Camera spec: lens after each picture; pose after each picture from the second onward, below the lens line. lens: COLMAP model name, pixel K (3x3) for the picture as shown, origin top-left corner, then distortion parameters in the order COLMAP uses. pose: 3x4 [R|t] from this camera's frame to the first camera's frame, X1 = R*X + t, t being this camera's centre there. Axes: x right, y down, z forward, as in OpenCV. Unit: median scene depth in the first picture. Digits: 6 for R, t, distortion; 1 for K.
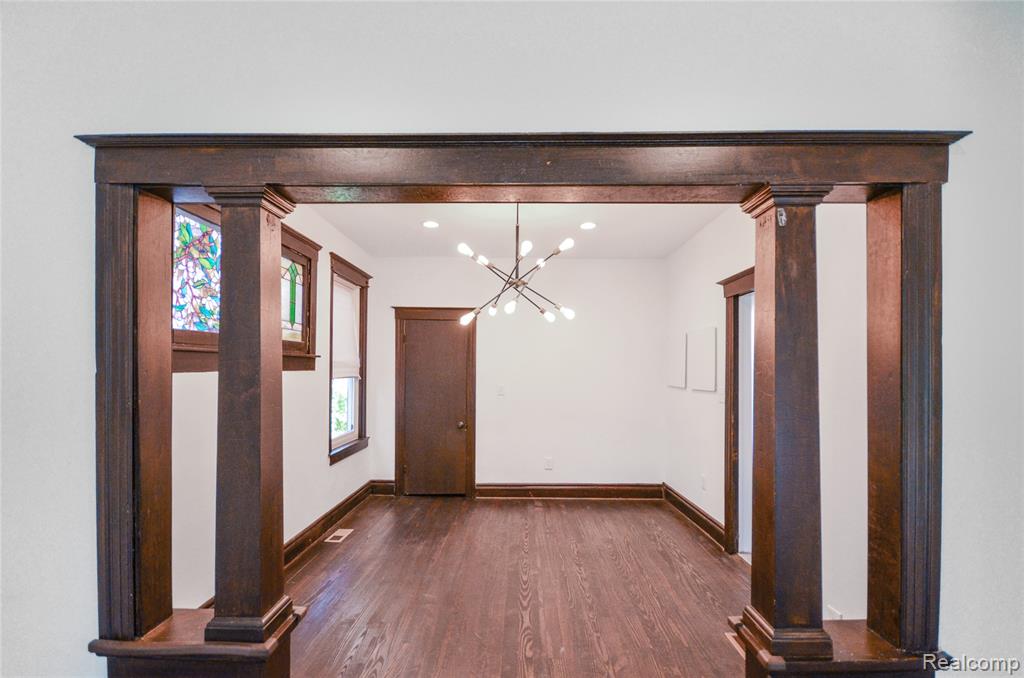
lens RADIAL K [[464.8, 0, 509.7], [0, 464.8, 363.9], [0, 0, 1]] dist [-0.001198, -0.000616]
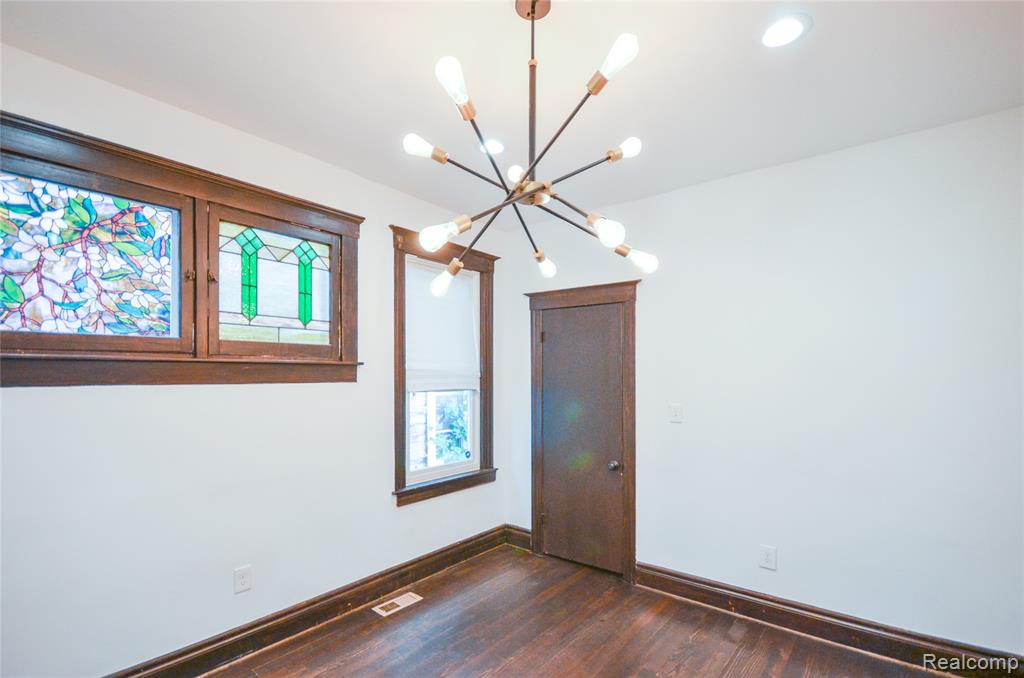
lens RADIAL K [[464.8, 0, 503.7], [0, 464.8, 376.1], [0, 0, 1]] dist [-0.001198, -0.000616]
pose [[0.785298, -0.007059, -0.619078, 0.253500], [0.012424, 0.999913, 0.004358, 0.004220], [0.618994, -0.011114, 0.785317, 0.580529]]
